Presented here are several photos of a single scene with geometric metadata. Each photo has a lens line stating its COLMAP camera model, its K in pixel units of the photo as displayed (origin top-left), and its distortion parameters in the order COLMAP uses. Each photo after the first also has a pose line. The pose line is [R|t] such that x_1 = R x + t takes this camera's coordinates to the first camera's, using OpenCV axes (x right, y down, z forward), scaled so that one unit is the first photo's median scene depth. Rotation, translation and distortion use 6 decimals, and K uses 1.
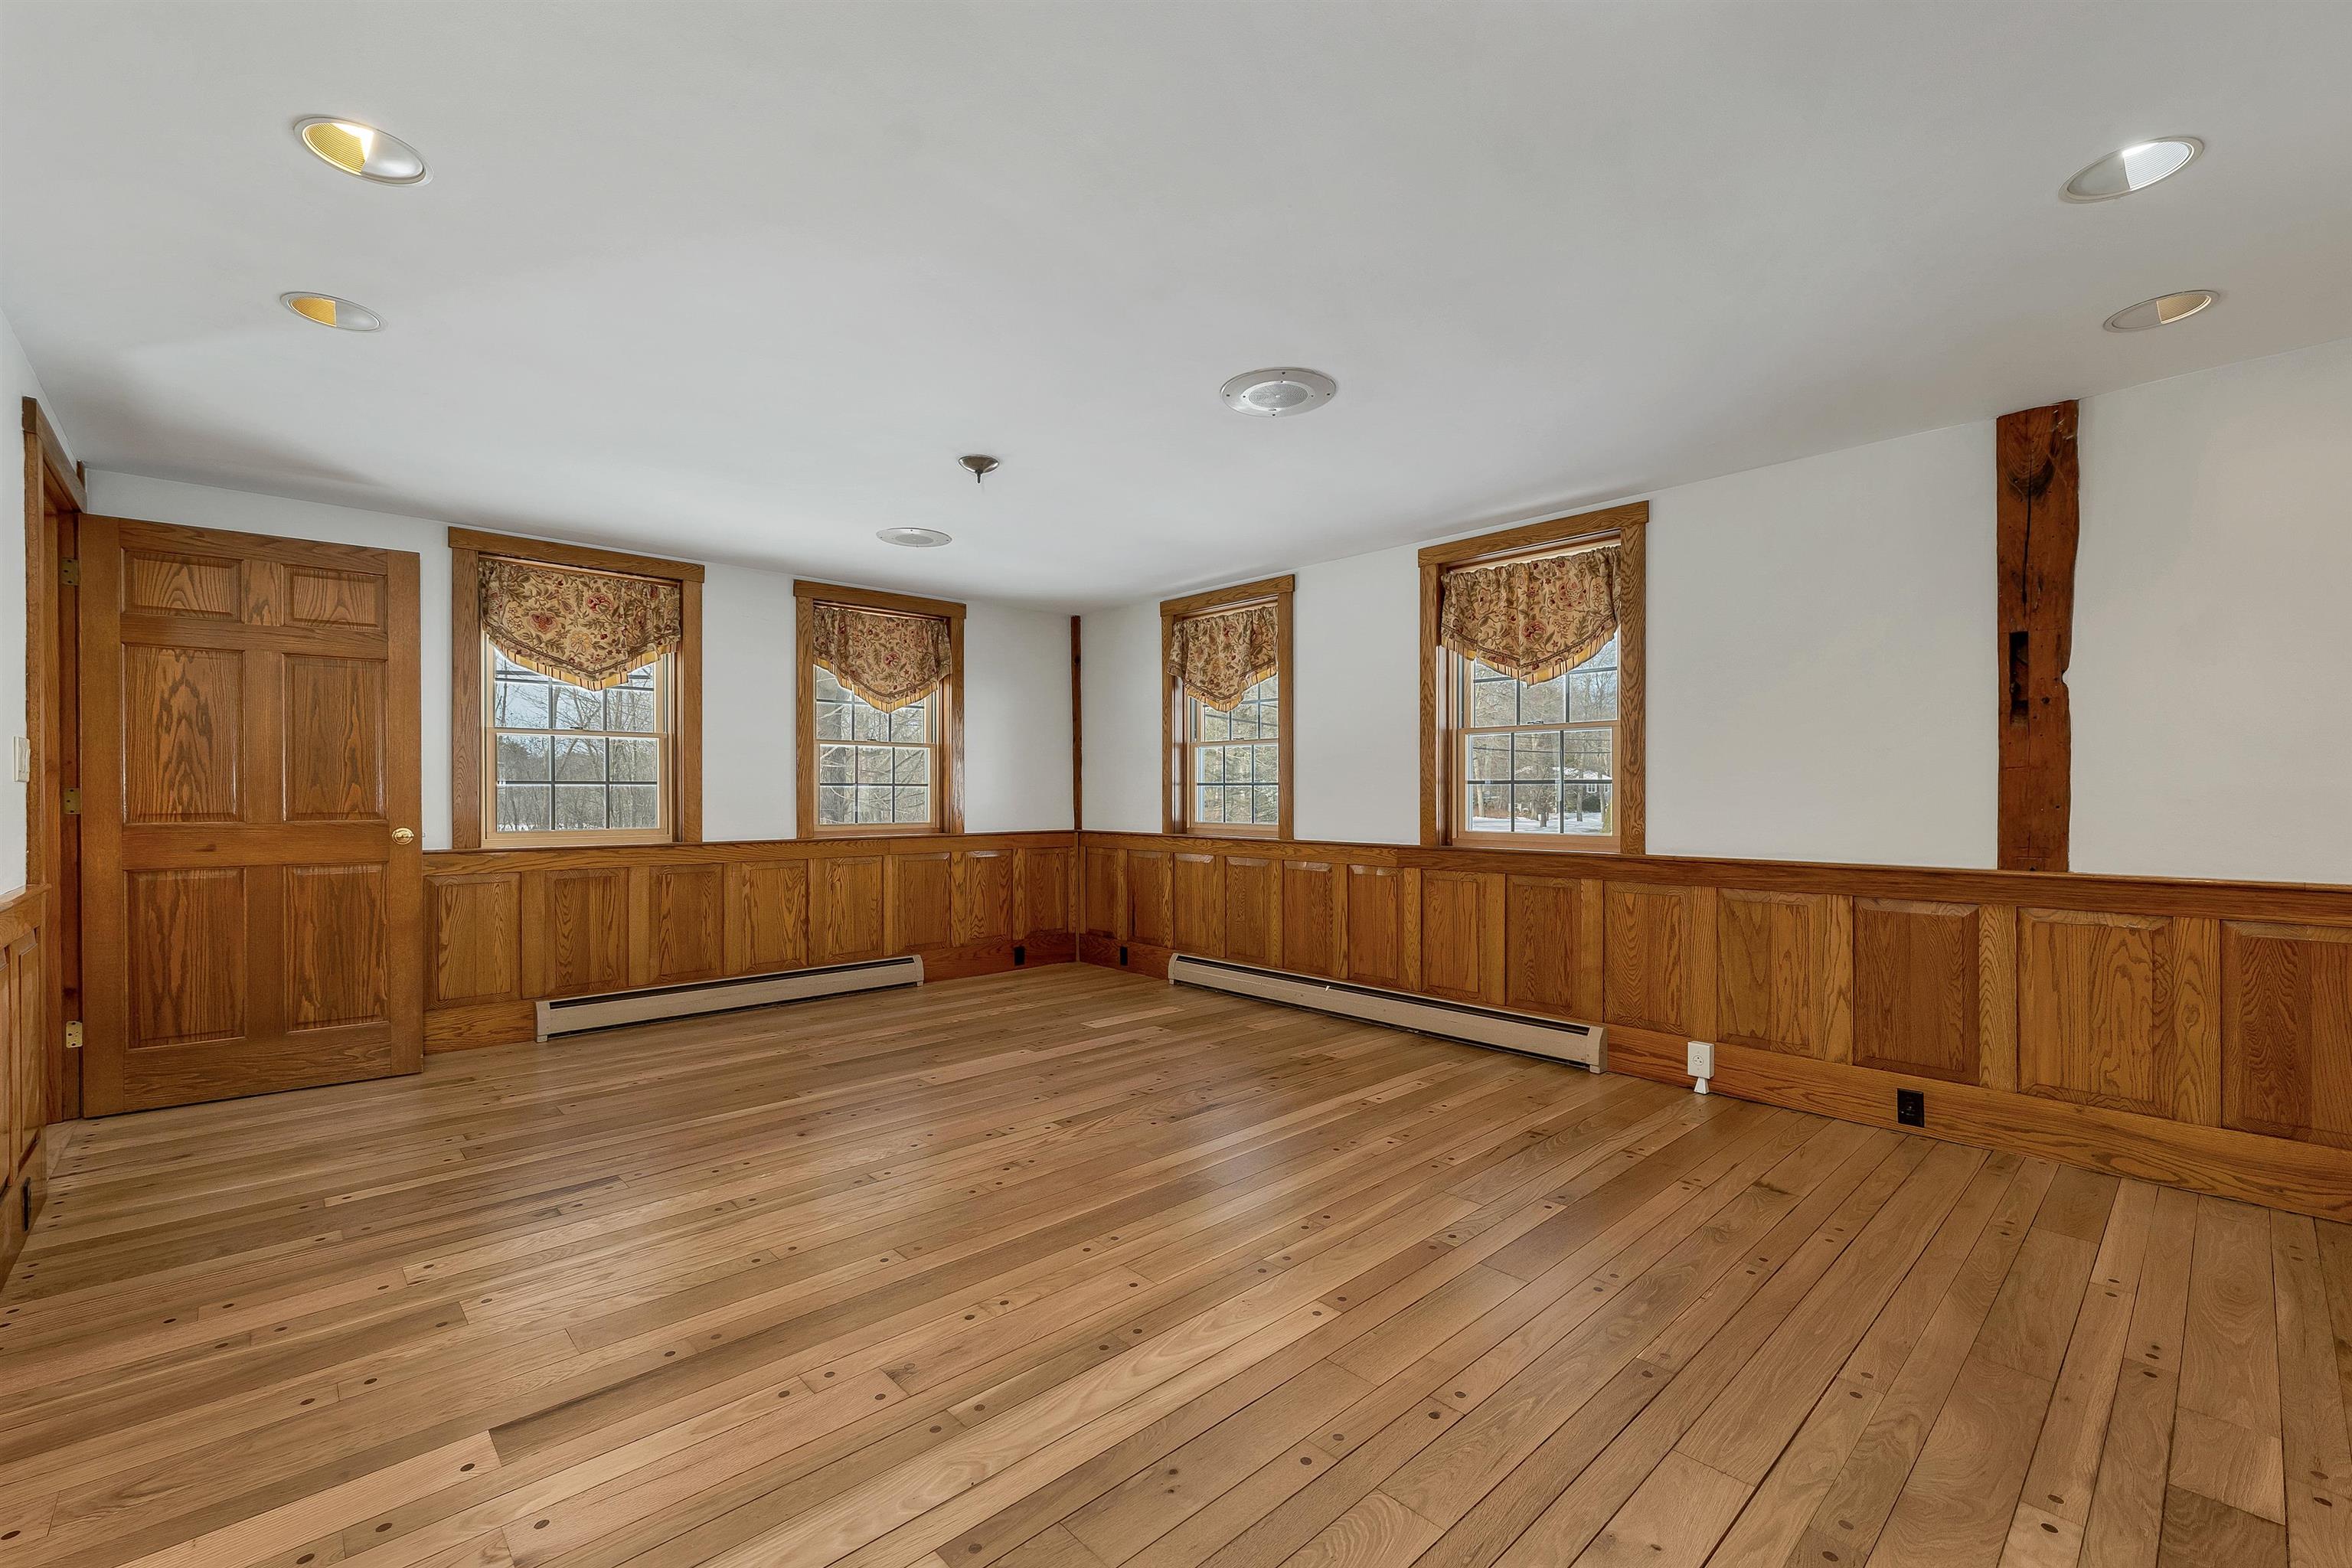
lens RADIAL K [[980.6, 0, 1169.0], [0, 980.6, 786.0], [0, 0, 1]] dist [0.003510, 0.000151]
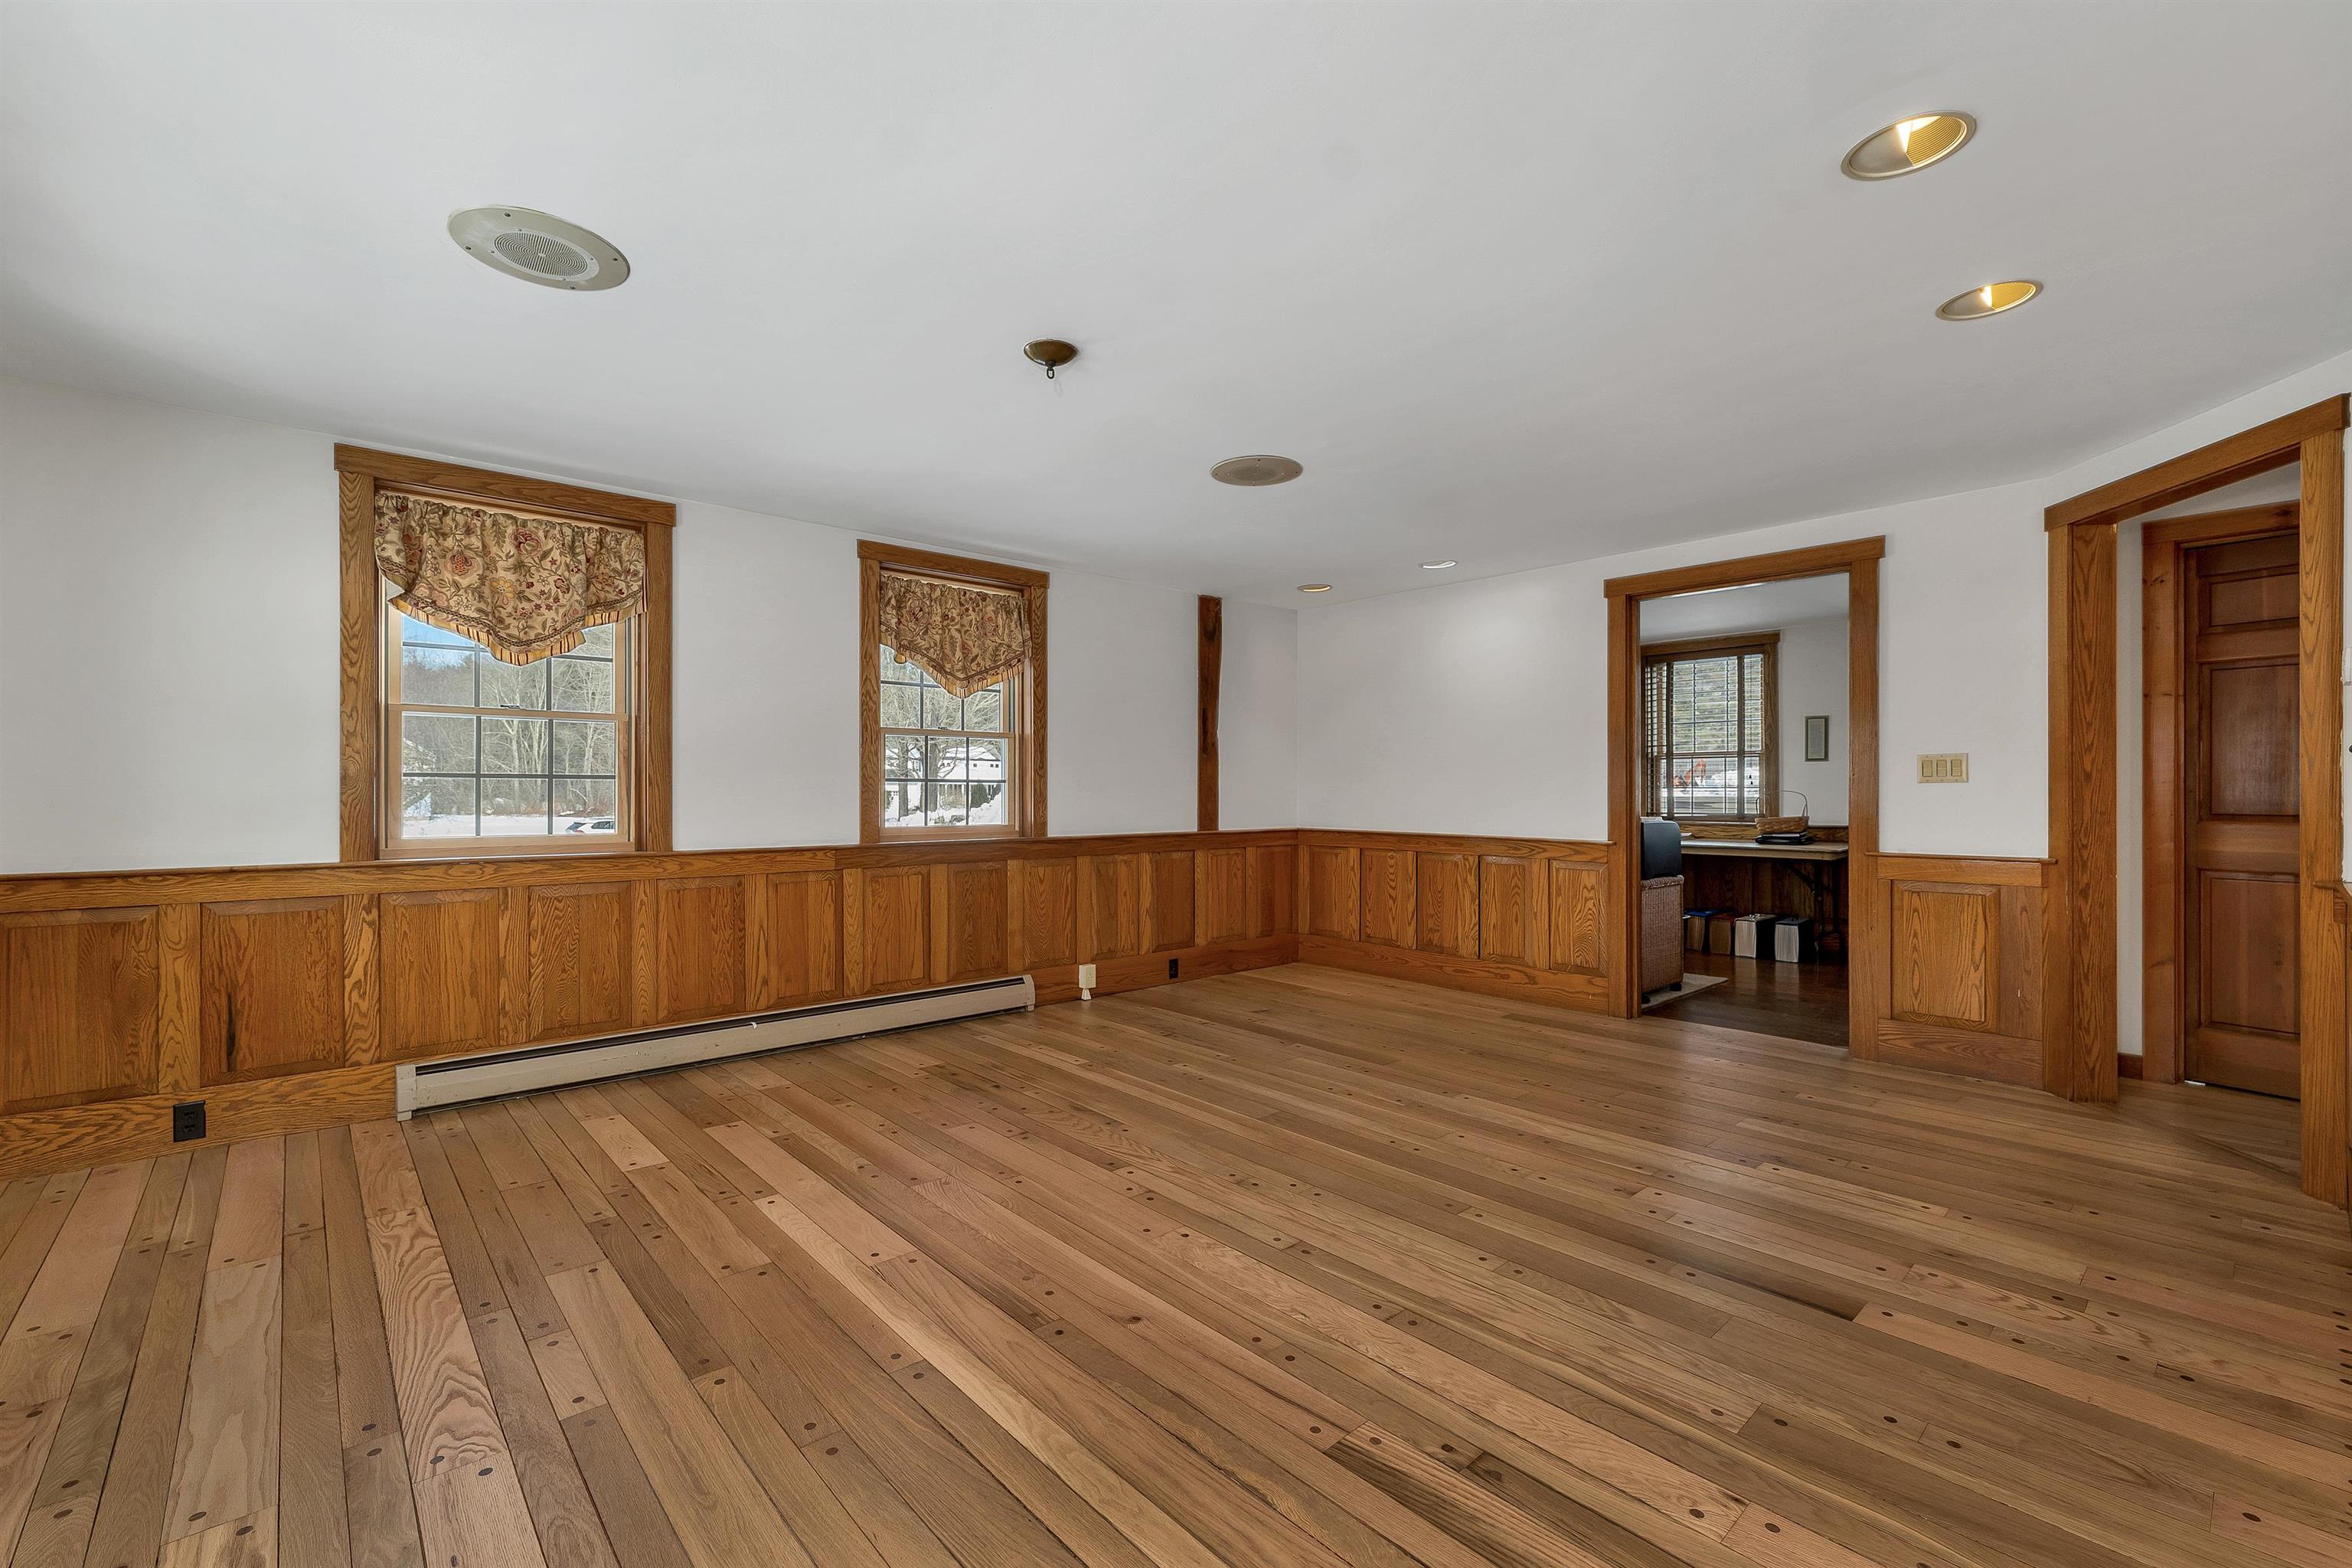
lens RADIAL K [[980.6, 0, 1171.6], [0, 980.6, 789.3], [0, 0, 1]] dist [0.003510, 0.000151]
pose [[0.026612, 0.000988, 0.999645, -0.985033], [-0.009612, 0.999954, -0.000732, 0.005097], [-0.999600, -0.009589, 0.026620, 0.927541]]
